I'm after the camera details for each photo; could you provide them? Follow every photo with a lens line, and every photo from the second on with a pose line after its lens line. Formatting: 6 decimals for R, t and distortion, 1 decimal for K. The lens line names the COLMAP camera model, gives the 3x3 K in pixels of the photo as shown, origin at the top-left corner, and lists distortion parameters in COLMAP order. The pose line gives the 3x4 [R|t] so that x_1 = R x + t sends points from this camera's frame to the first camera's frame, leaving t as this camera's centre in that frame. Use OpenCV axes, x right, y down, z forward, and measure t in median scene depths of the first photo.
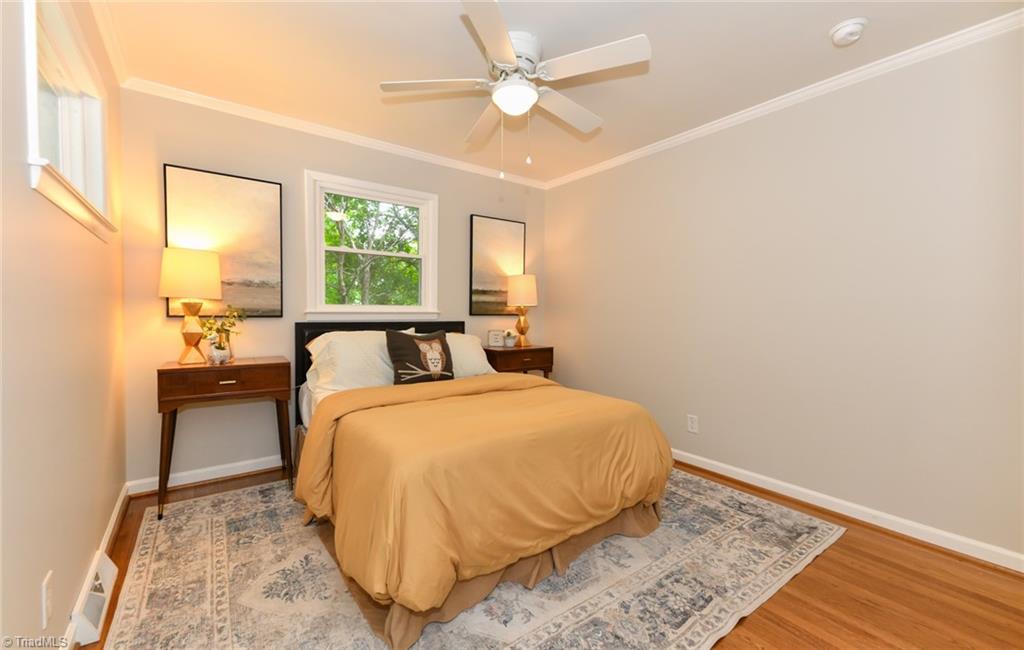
lens RADIAL K [[427.8, 0, 512.4], [0, 427.8, 319.6], [0, 0, 1]] dist [0.003731, 0.000167]
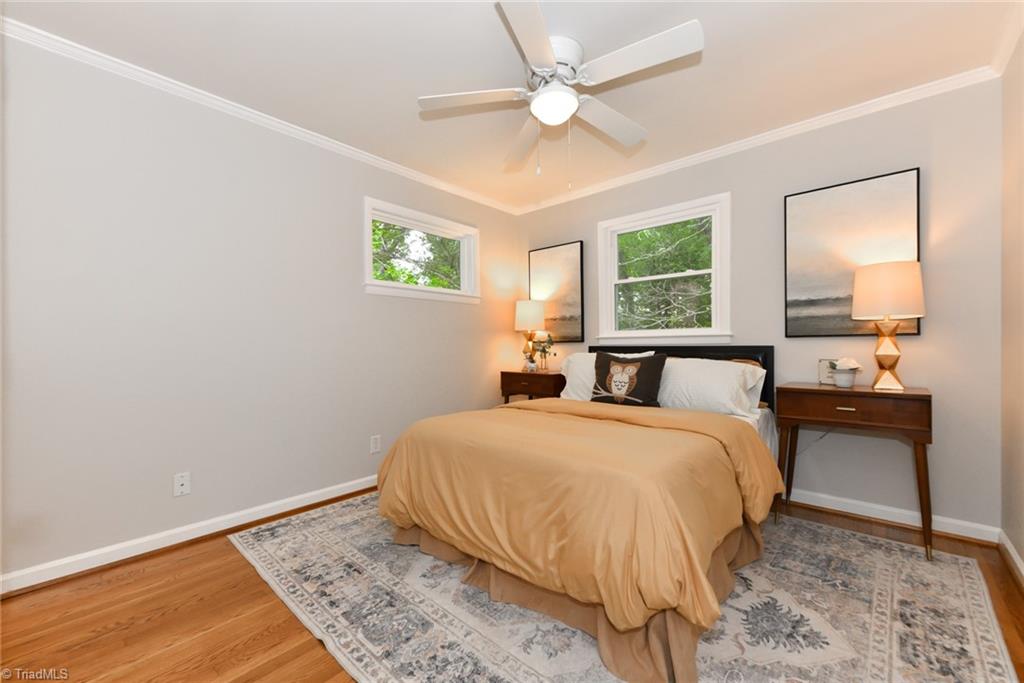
lens RADIAL K [[418.7, 0, 512.9], [0, 418.7, 347.0], [0, 0, 1]] dist [0.022395, -0.002294]
pose [[0.185273, 0.000043, -0.982687, 0.702395], [-0.004671, 0.999989, -0.000837, 0.012723], [0.982676, 0.004745, 0.185271, 0.565901]]
